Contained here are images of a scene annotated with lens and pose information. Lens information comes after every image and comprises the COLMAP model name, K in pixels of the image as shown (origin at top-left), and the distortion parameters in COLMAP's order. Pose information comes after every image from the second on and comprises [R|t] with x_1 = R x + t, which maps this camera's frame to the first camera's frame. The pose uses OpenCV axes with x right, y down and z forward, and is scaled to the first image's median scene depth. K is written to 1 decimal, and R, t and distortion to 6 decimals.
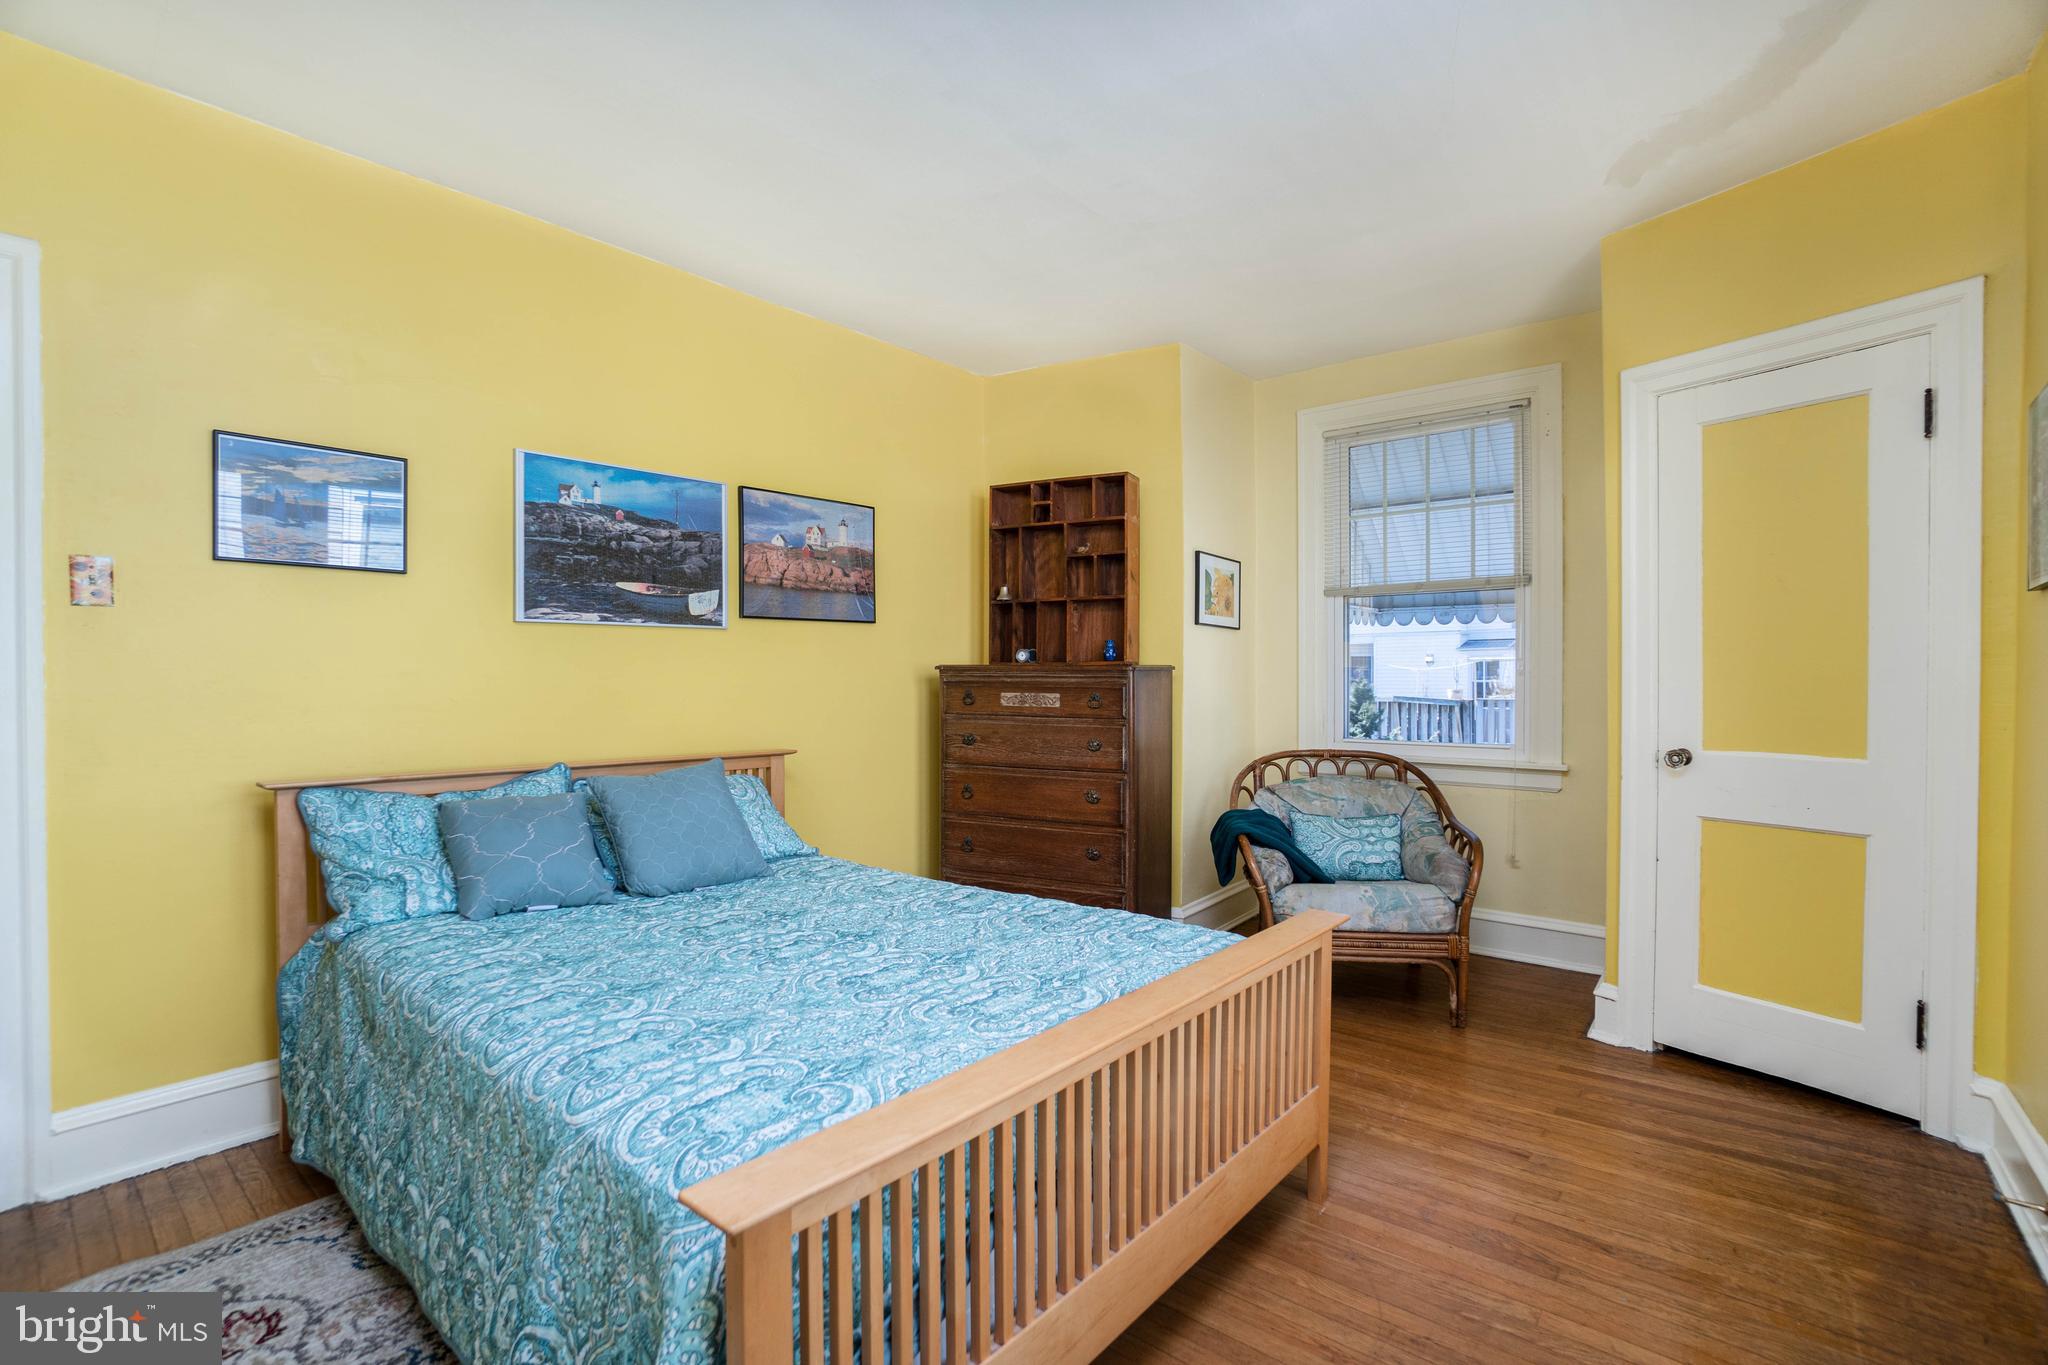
lens RADIAL K [[926.0, 0, 1018.7], [0, 926.0, 684.0], [0, 0, 1]] dist [-0.072064, 0.027591]
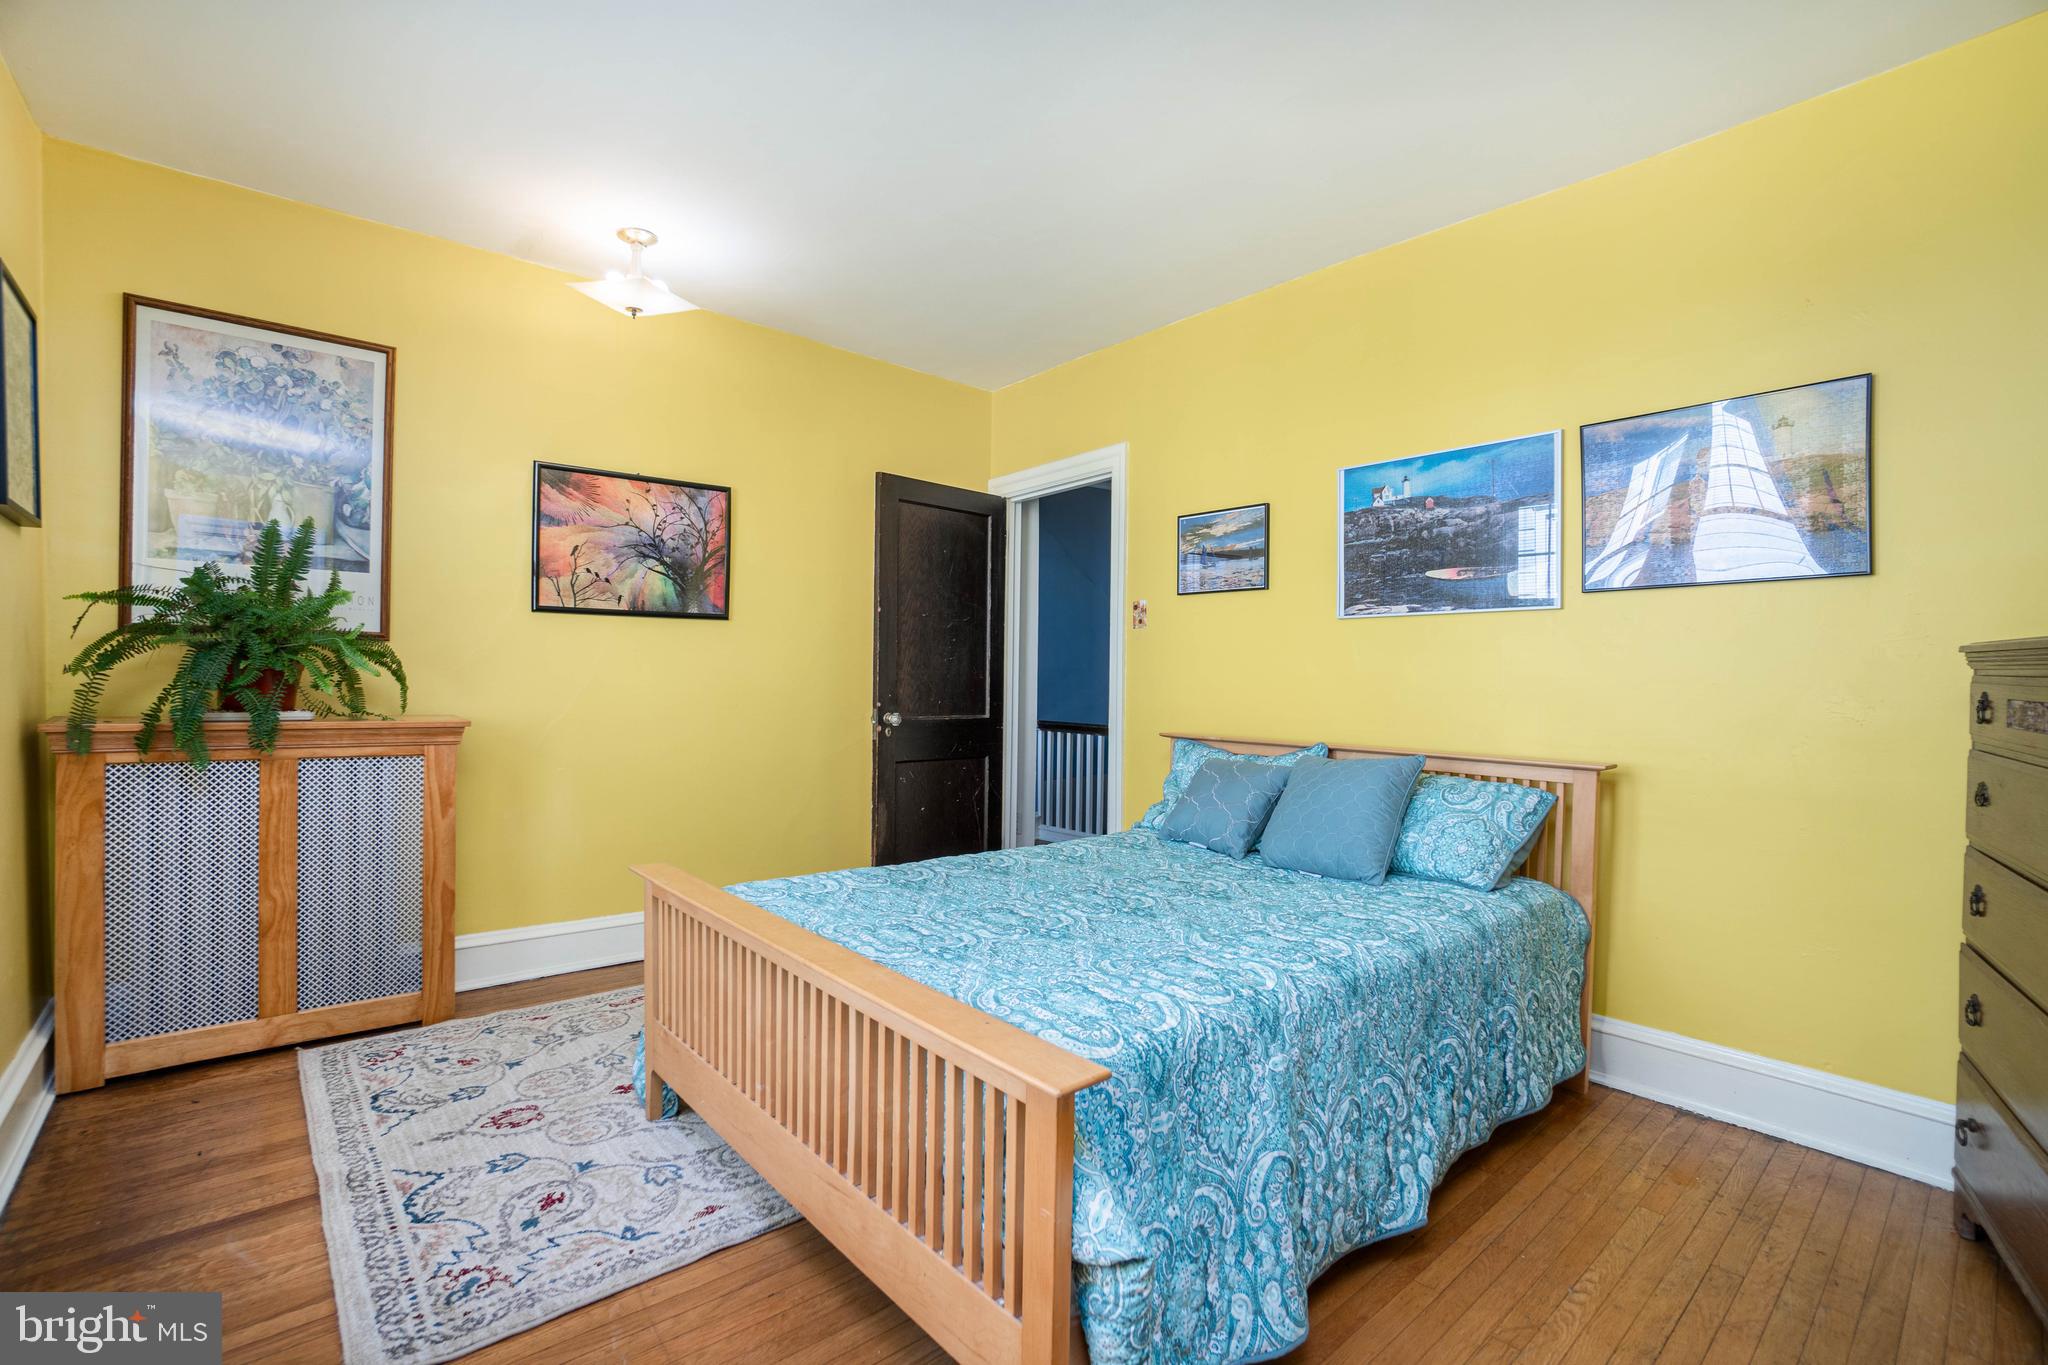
lens RADIAL K [[926.0, 0, 1018.7], [0, 926.0, 684.0], [0, 0, 1]] dist [-0.072064, 0.027591]
pose [[-0.154234, 0.011560, -0.987967, 0.612856], [-0.014456, 0.999798, 0.013955, 0.003288], [0.987929, 0.016435, -0.154036, 0.722289]]
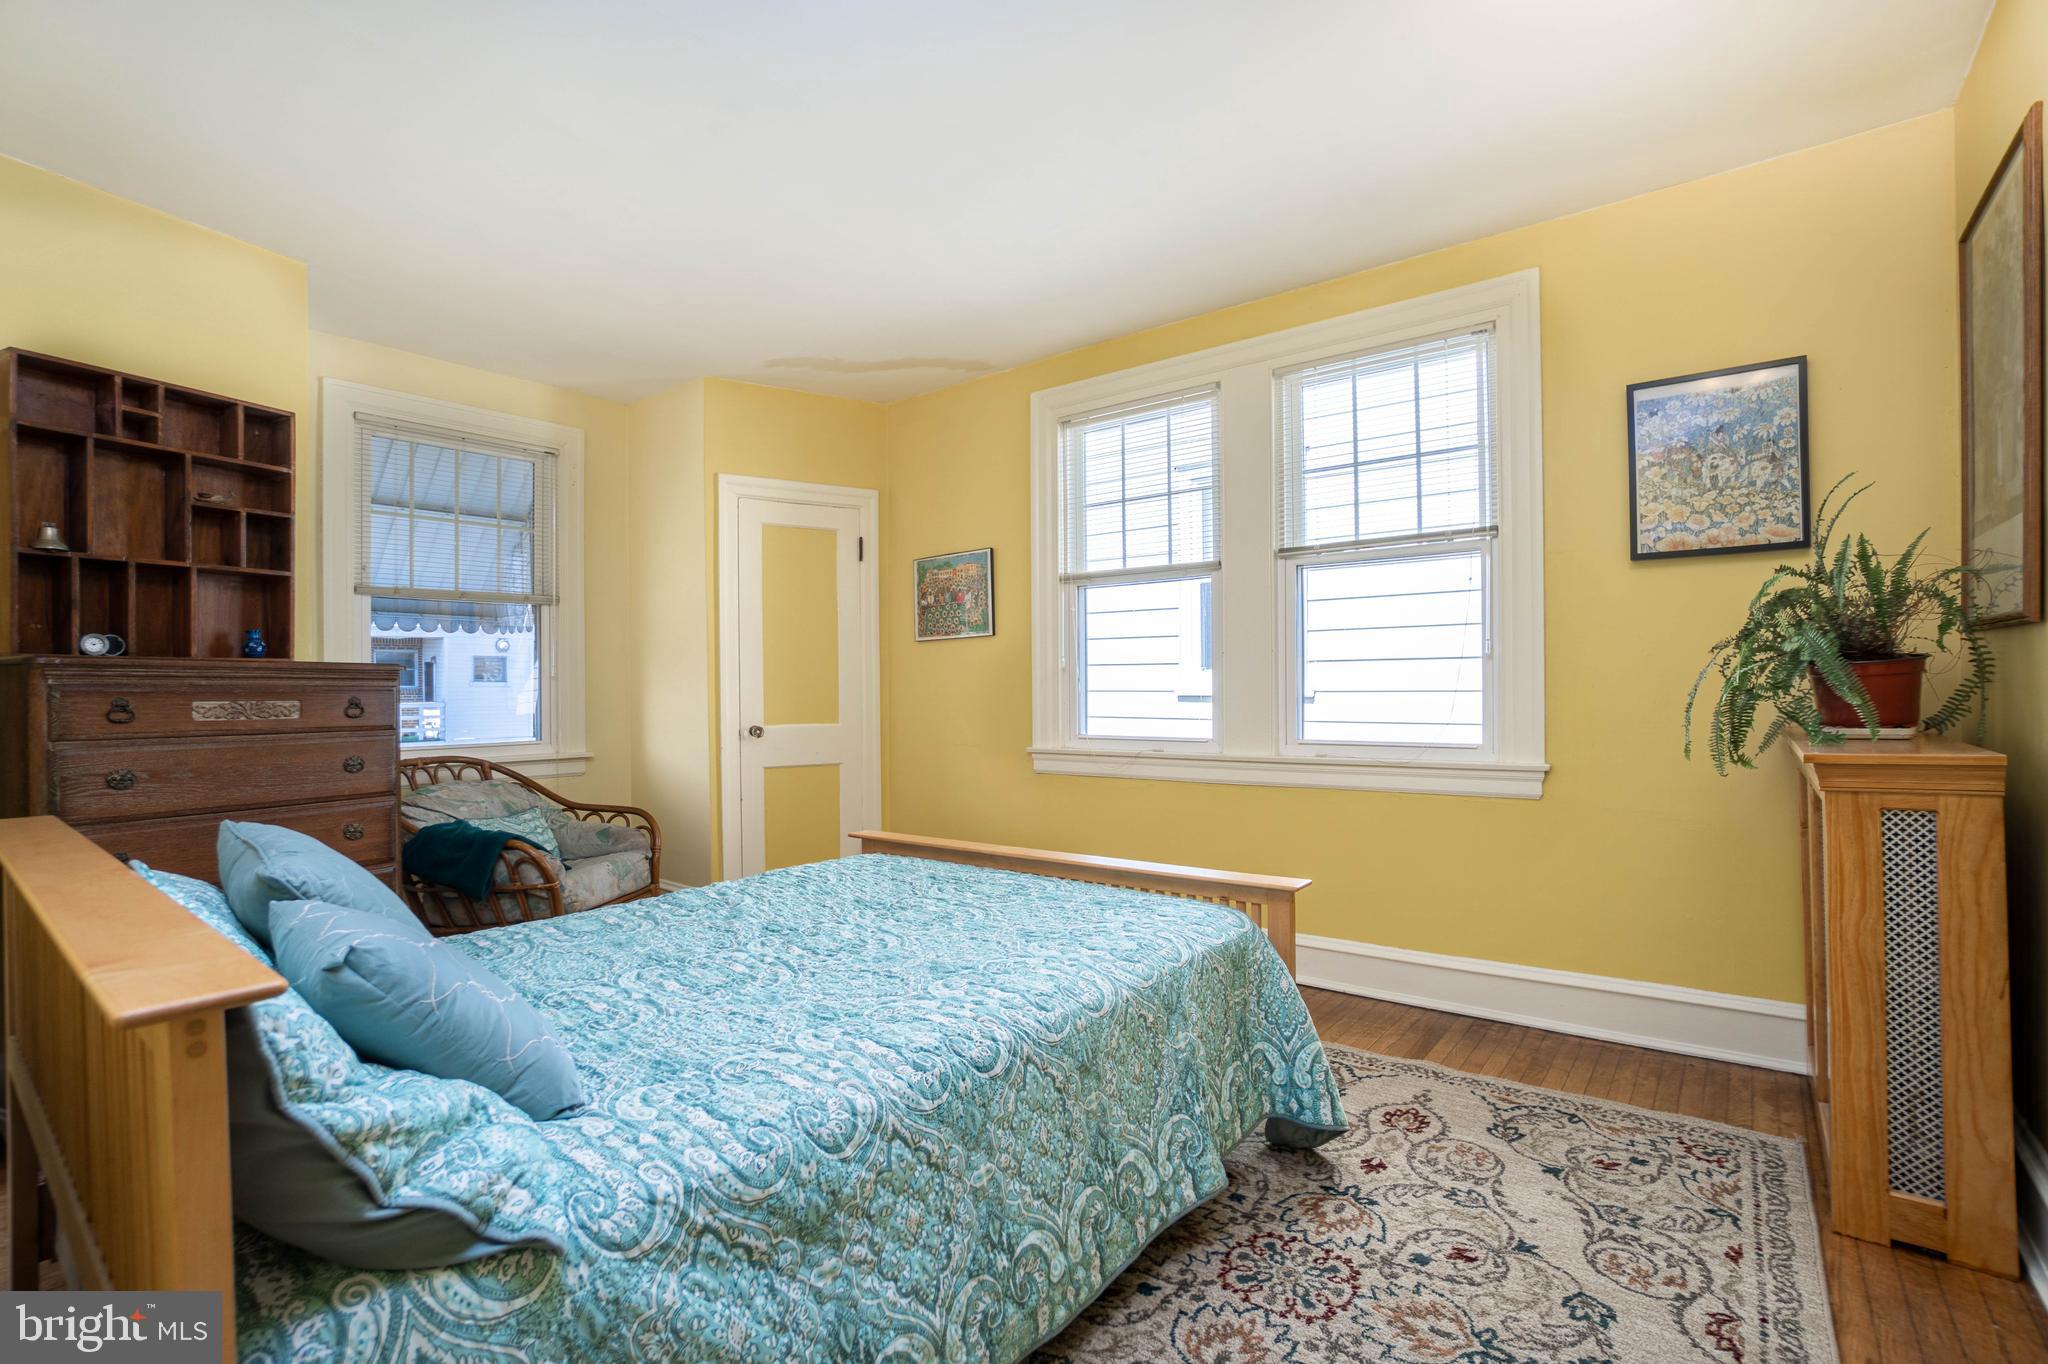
lens RADIAL K [[926.0, 0, 1018.7], [0, 926.0, 683.5], [0, 0, 1]] dist [-0.072064, 0.027591]
pose [[-0.034690, 0.004565, 0.999388, -0.827097], [0.015449, 0.999873, -0.004031, 0.010173], [-0.999279, 0.015300, -0.034756, 0.544670]]
